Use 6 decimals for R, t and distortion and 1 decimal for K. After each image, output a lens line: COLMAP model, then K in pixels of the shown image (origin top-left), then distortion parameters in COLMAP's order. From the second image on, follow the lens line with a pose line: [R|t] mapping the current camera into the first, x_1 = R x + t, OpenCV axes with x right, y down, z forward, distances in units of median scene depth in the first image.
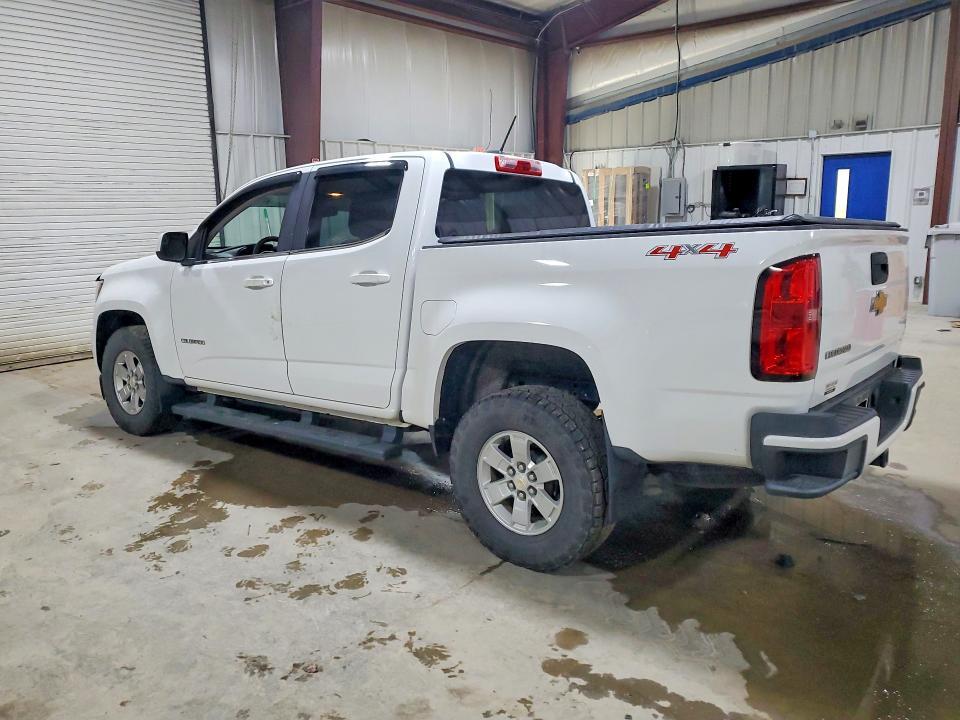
lens RADIAL K [[764.1, 0, 482.5], [0, 764.1, 365.6], [0, 0, 1]] dist [0.002747, 0.033172]
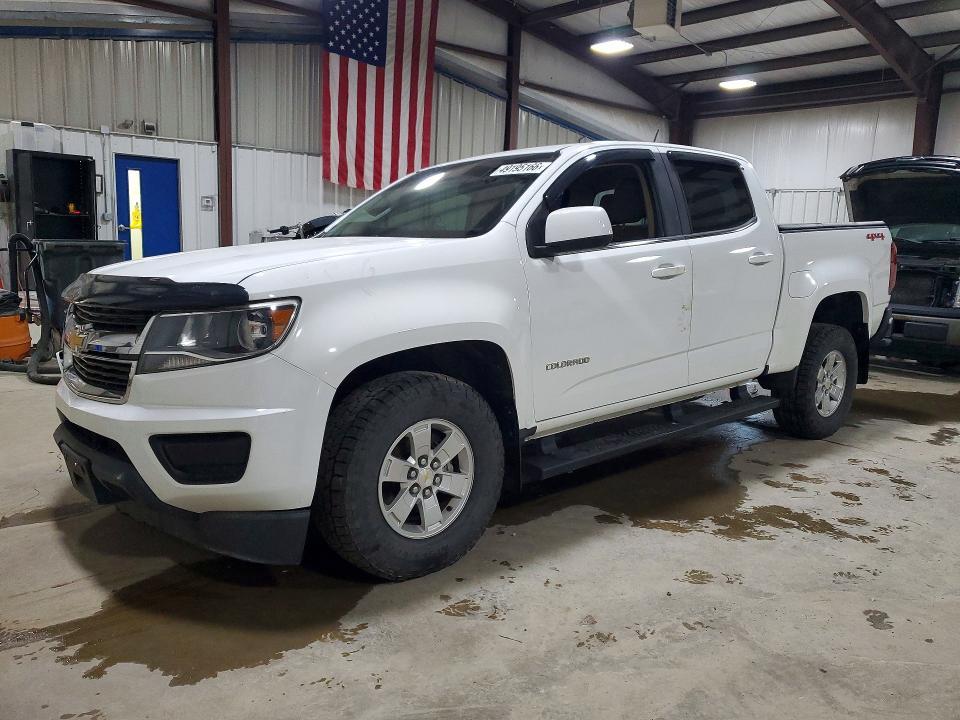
lens RADIAL K [[764.1, 0, 481.2], [0, 764.1, 359.4], [0, 0, 1]] dist [0.002747, 0.033172]
pose [[0.150883, -0.139080, 0.978719, -1.271564], [0.159243, 0.980543, 0.114789, -0.152142], [-0.975641, 0.138534, 0.170095, 1.129486]]
